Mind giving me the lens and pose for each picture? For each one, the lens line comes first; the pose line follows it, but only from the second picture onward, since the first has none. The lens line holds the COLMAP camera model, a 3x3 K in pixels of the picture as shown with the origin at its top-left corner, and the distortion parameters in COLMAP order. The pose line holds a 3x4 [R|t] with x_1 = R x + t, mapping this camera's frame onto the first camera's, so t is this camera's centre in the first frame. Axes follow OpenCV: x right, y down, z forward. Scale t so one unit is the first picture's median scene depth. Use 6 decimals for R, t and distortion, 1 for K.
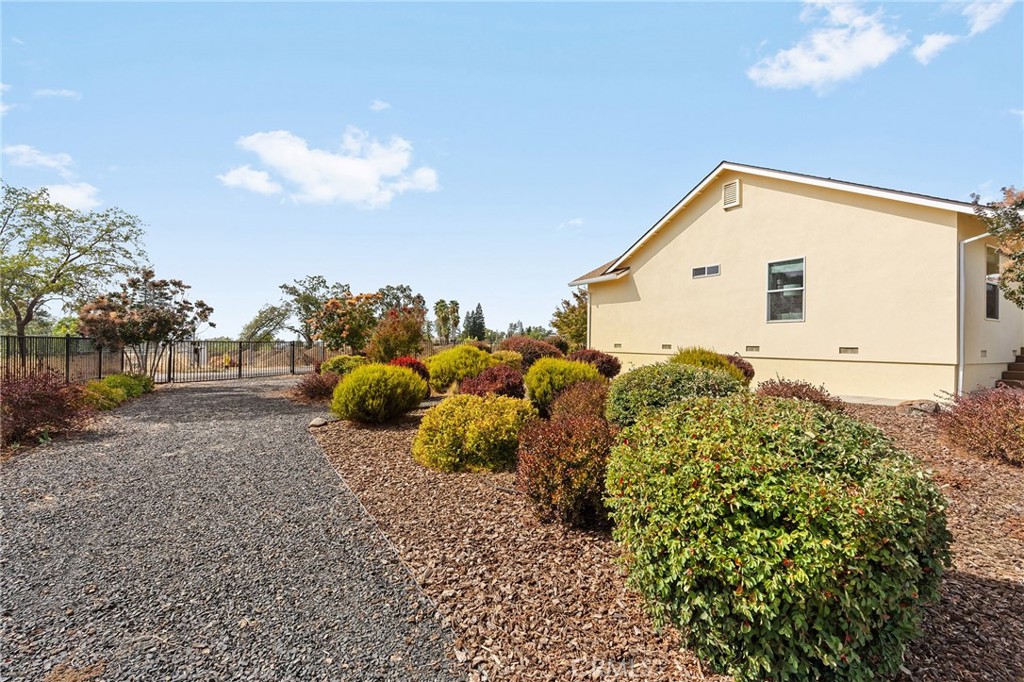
lens RADIAL K [[454.1, 0, 512.3], [0, 454.1, 338.8], [0, 0, 1]] dist [-0.001467, -0.000109]
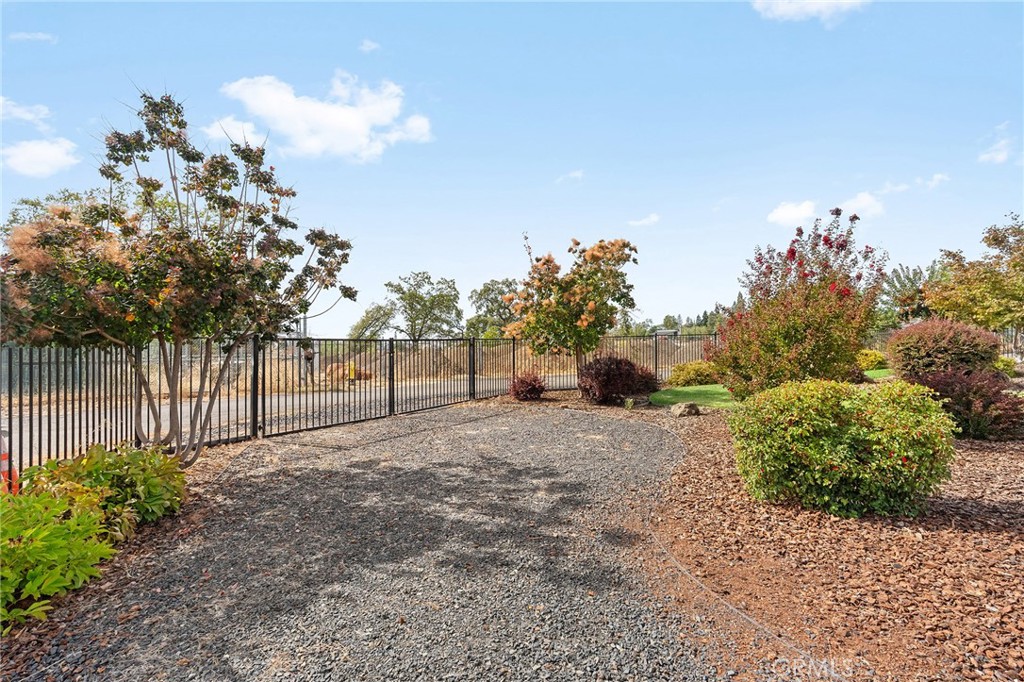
lens RADIAL K [[454.1, 0, 511.7], [0, 454.1, 335.8], [0, 0, 1]] dist [-0.001467, -0.000109]
pose [[0.982793, -0.018309, -0.183803, -0.087402], [0.017918, 0.999832, -0.003790, 0.001551], [0.183841, 0.000431, 0.982956, 0.124579]]
